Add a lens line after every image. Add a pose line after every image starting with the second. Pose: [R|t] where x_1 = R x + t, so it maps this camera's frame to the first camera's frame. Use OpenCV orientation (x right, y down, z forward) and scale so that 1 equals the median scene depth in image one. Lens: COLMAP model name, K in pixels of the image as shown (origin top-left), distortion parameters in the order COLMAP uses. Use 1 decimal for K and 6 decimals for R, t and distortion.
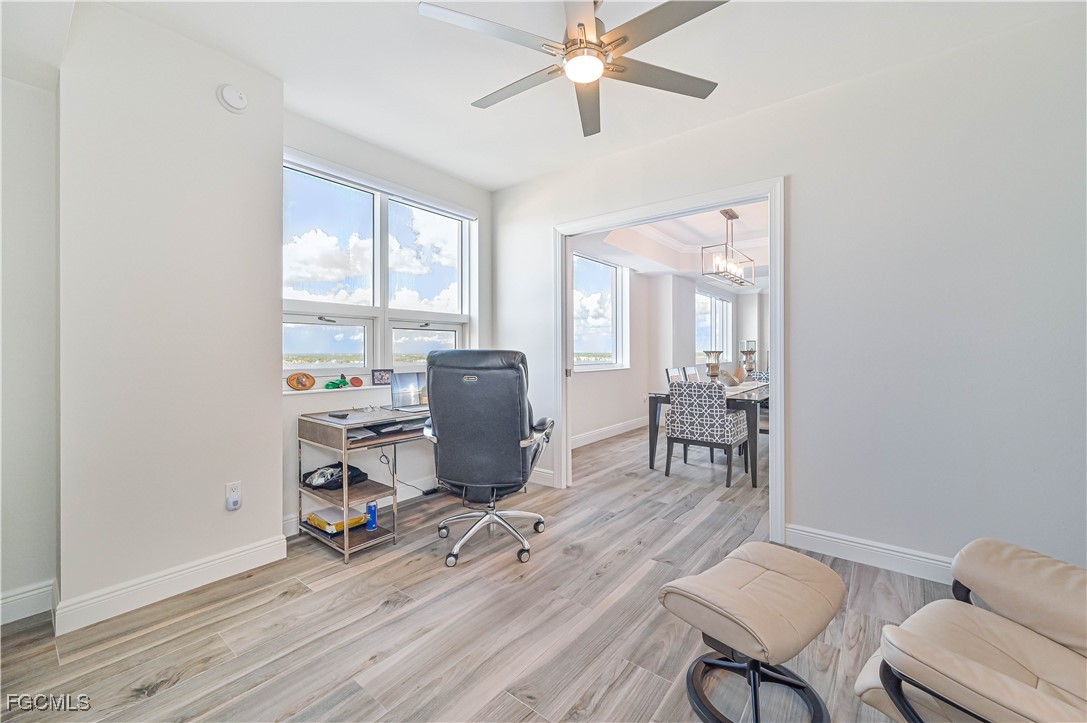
lens RADIAL K [[427.1, 0, 548.5], [0, 427.1, 358.0], [0, 0, 1]] dist [0.000127, 0.000180]
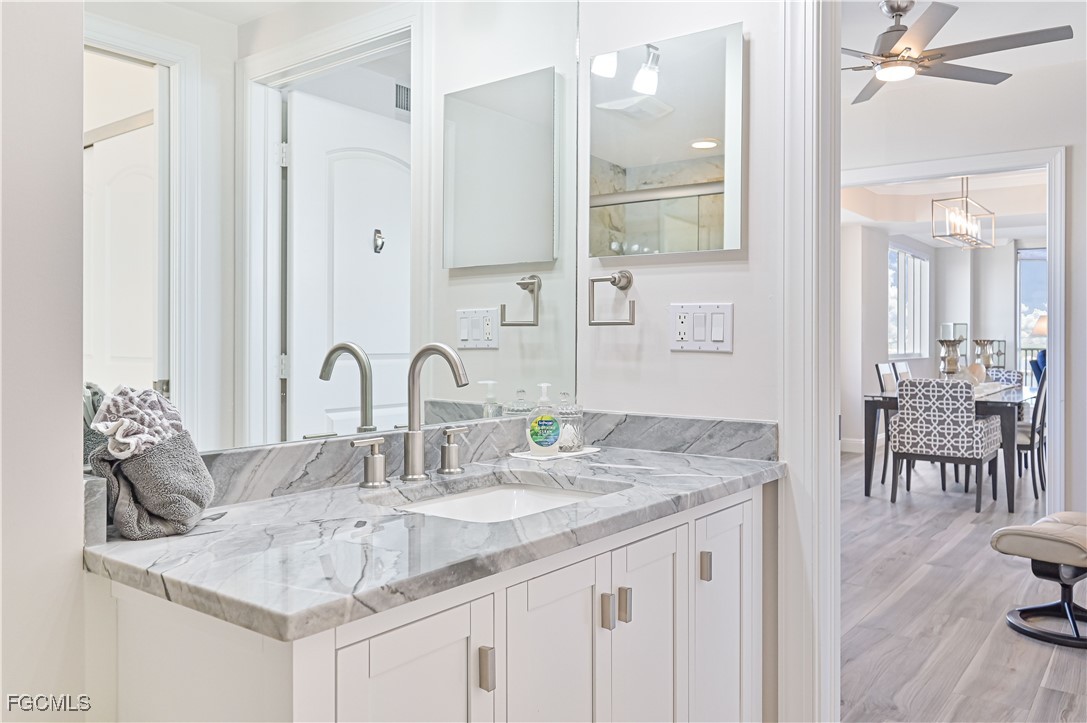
lens RADIAL K [[825.0, 0, 542.9], [0, 825.0, 353.2], [0, 0, 1]] dist [0.011267, -0.006294]
pose [[0.999891, 0.002219, 0.014592, -0.400566], [-0.002232, 0.999997, 0.000897, 0.008057], [-0.014590, -0.000929, 0.999893, -0.509395]]
